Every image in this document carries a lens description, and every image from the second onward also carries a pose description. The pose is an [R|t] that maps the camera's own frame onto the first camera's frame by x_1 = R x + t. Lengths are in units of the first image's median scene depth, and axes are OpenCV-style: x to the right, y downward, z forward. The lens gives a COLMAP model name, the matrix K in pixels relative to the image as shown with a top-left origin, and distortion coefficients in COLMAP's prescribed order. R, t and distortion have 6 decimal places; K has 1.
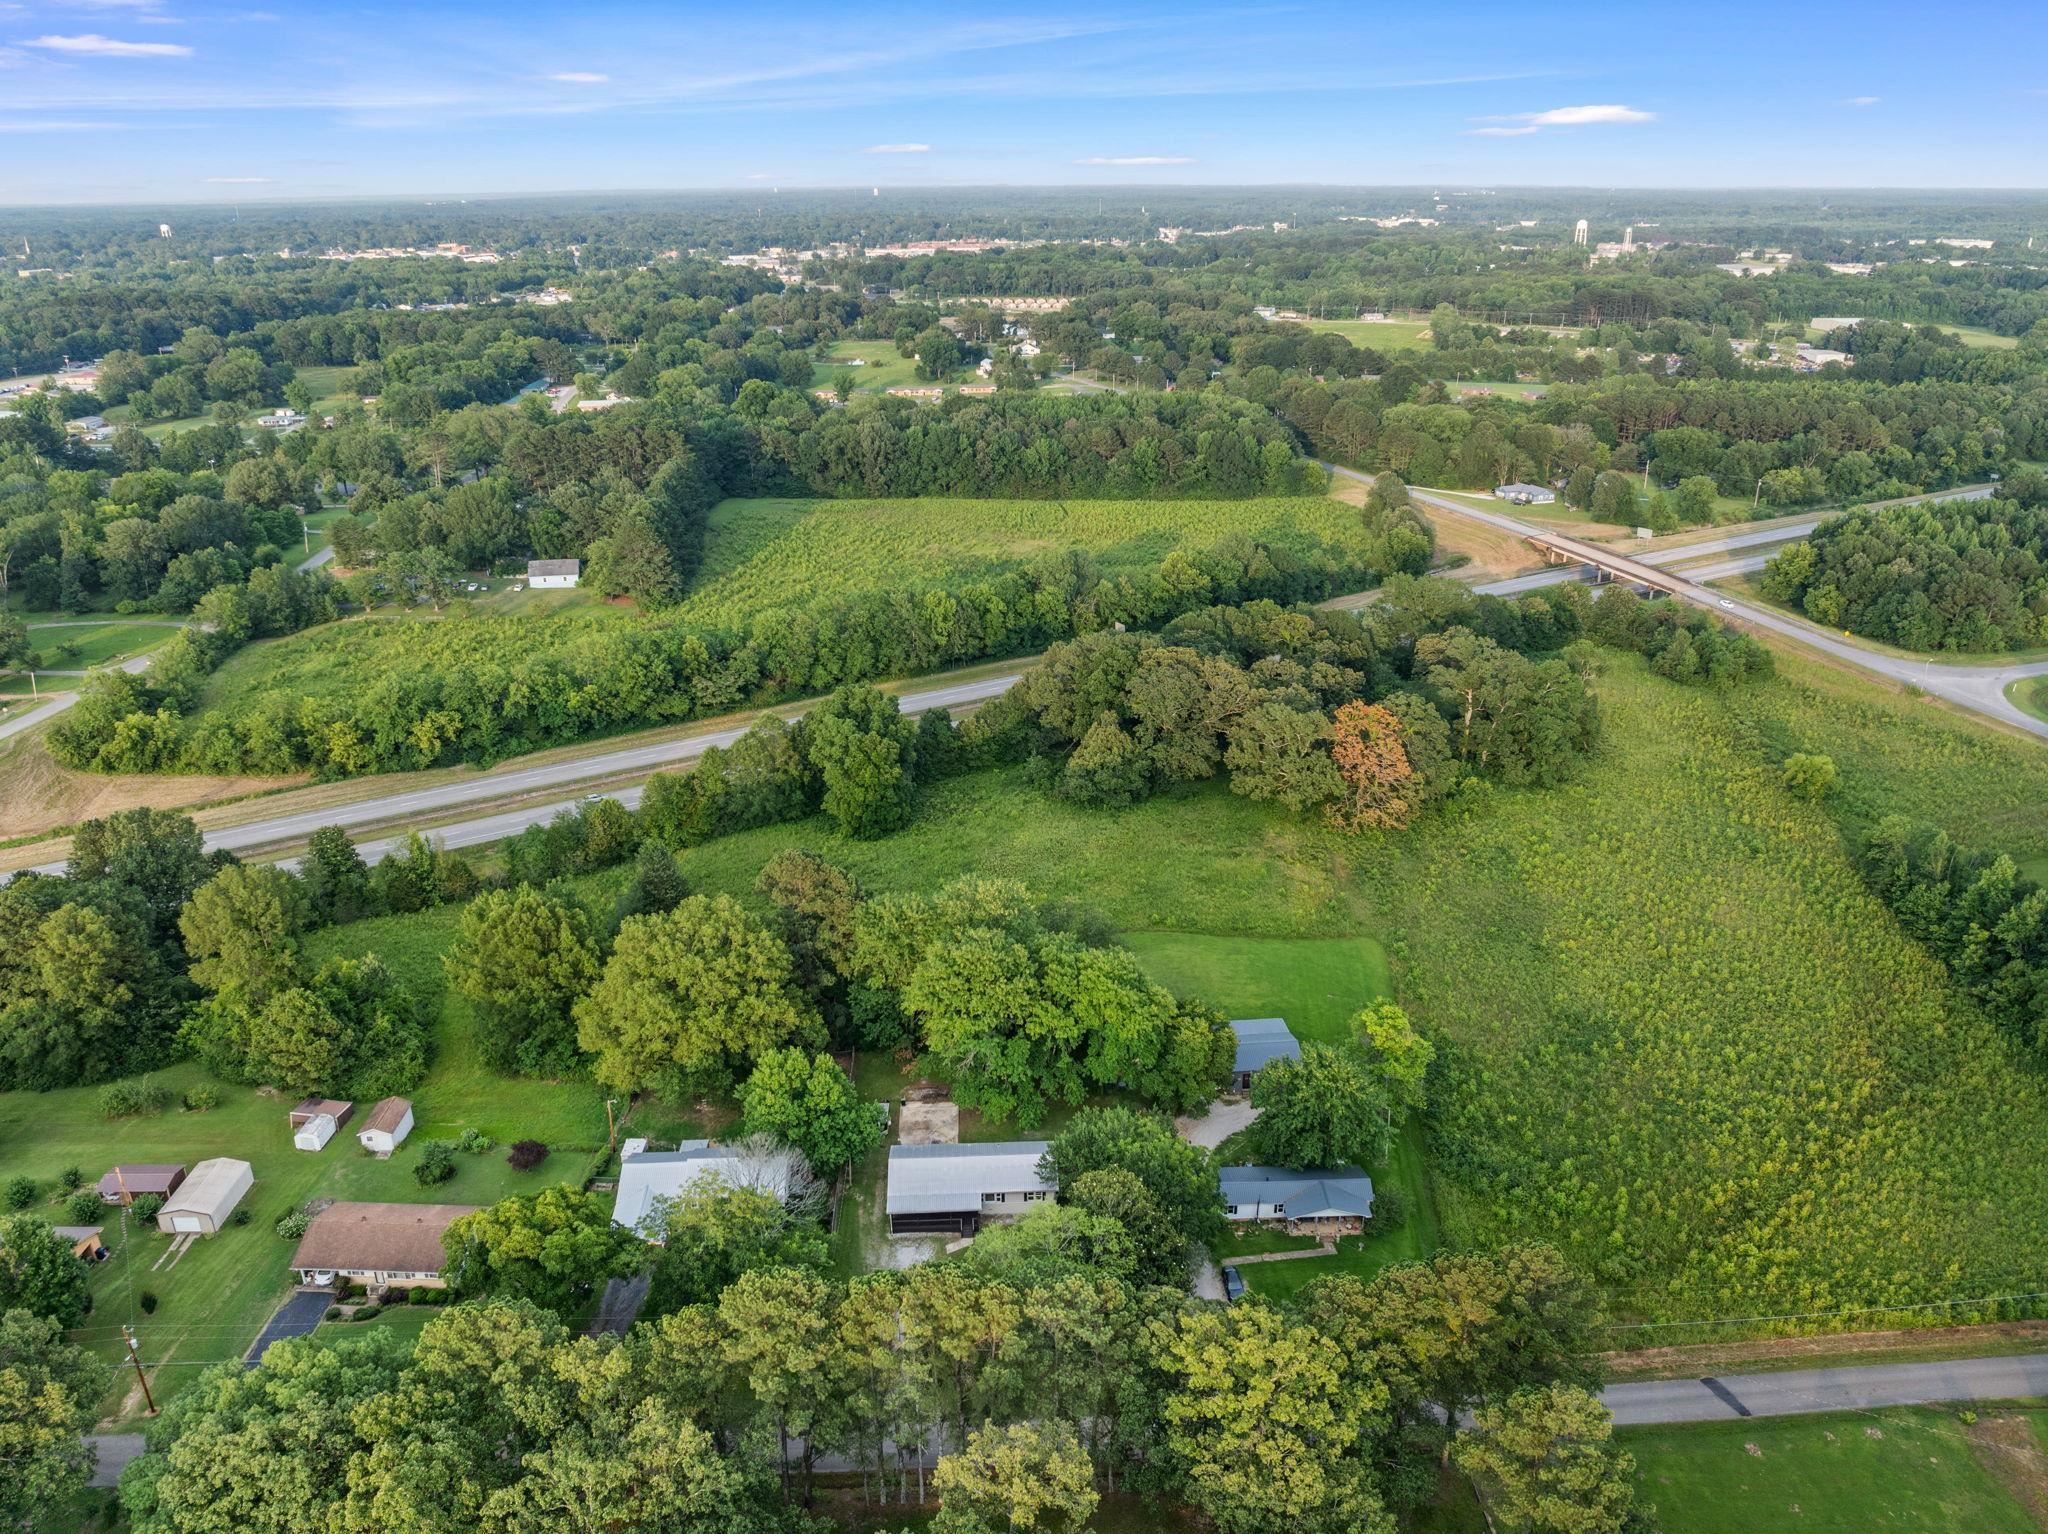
lens RADIAL K [[1451.4, 0, 1024.0], [0, 1451.4, 767.0], [0, 0, 1]] dist [-0.055232, 0.026882]
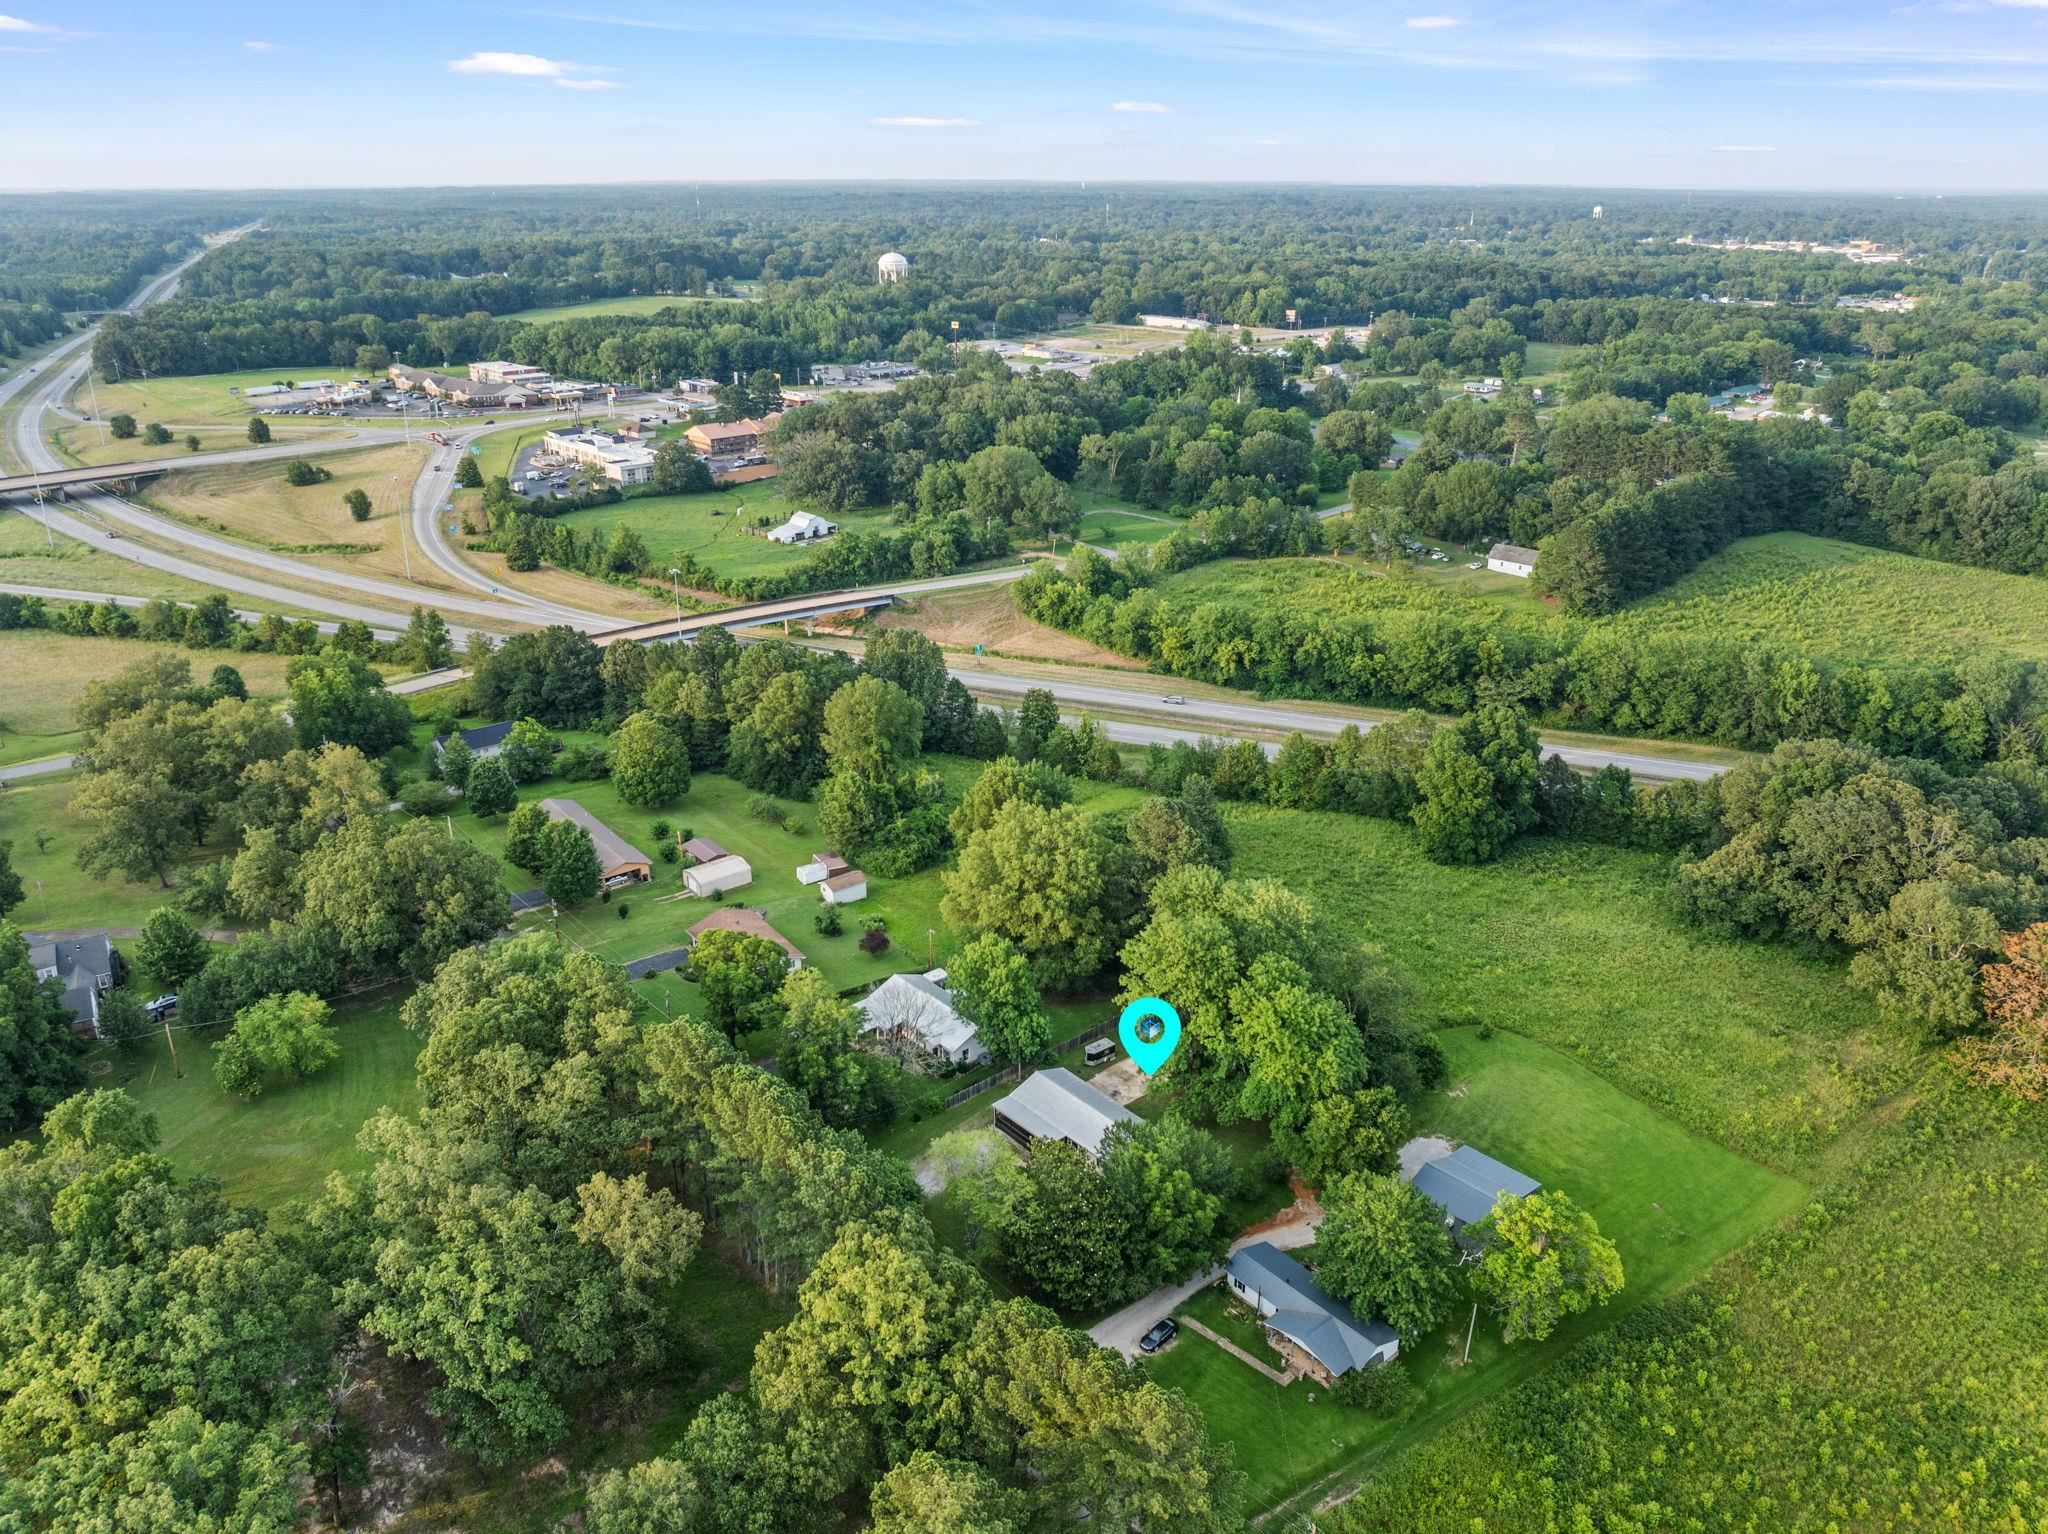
lens RADIAL K [[1451.4, 0, 1024.0], [0, 1451.4, 767.0], [0, 0, 1]] dist [-0.055232, 0.026882]
pose [[0.612036, 0.303985, -0.730072, 0.427082], [-0.297791, 0.943809, 0.143335, -0.068583], [0.732620, 0.129683, 0.668169, 0.154316]]
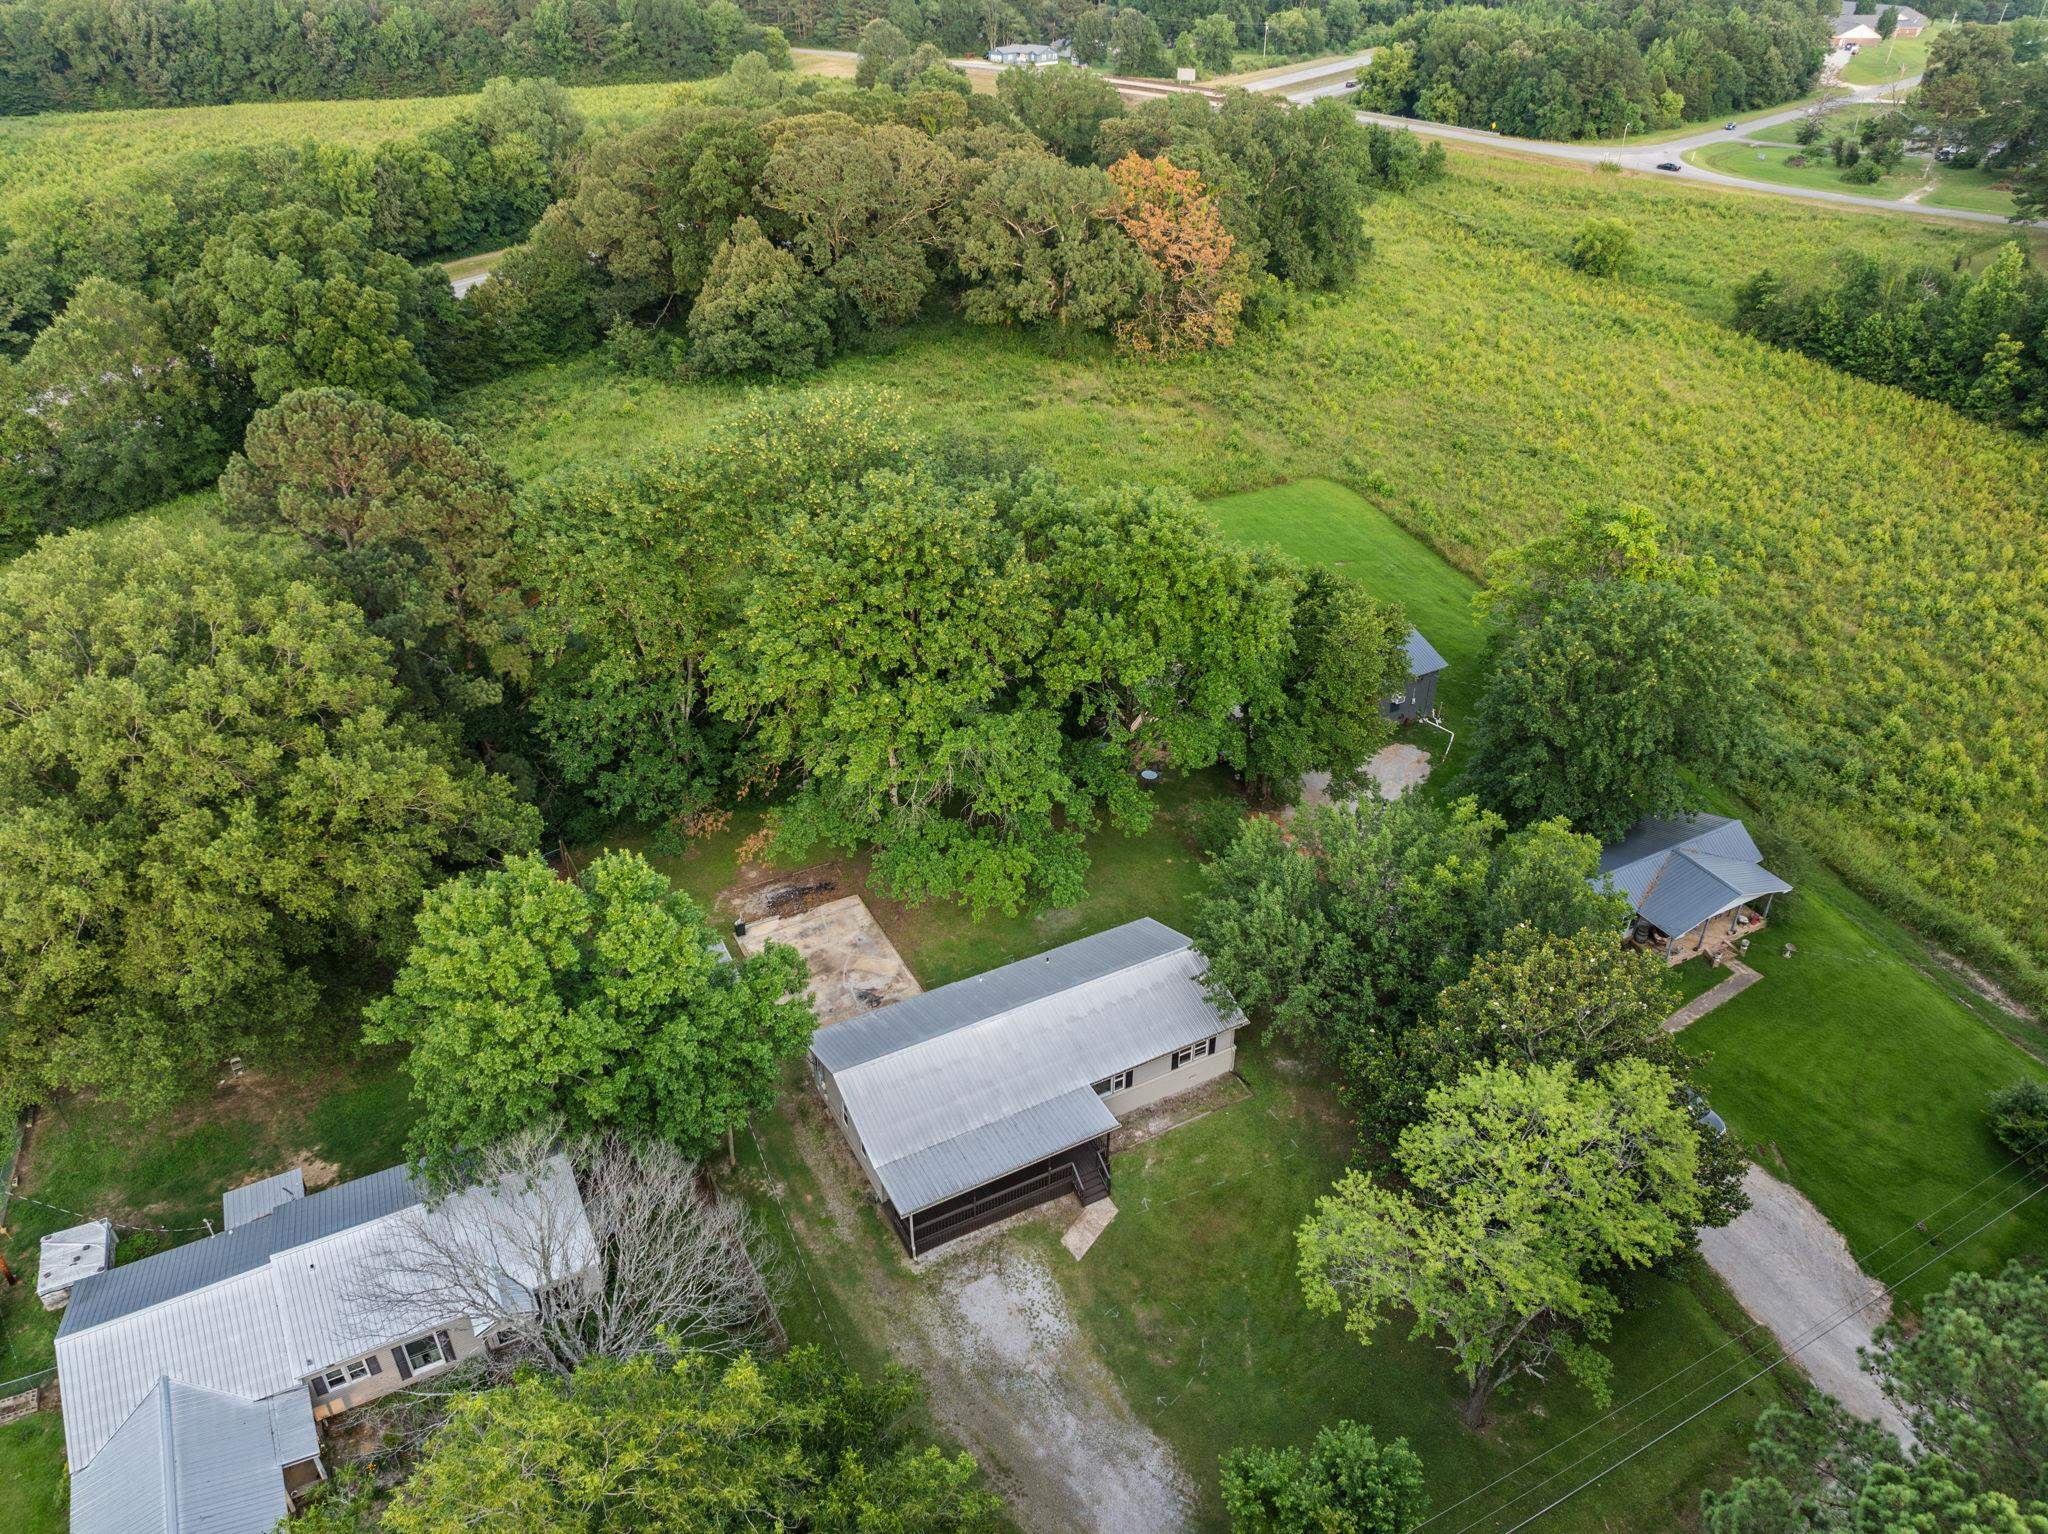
lens RADIAL K [[1451.4, 0, 1024.0], [0, 1451.4, 767.0], [0, 0, 1]] dist [-0.055232, 0.026882]
pose [[0.901451, -0.228280, 0.367797, -0.115658], [0.160376, 0.965307, 0.206062, 0.082682], [-0.402077, -0.126769, 0.906787, 0.435583]]
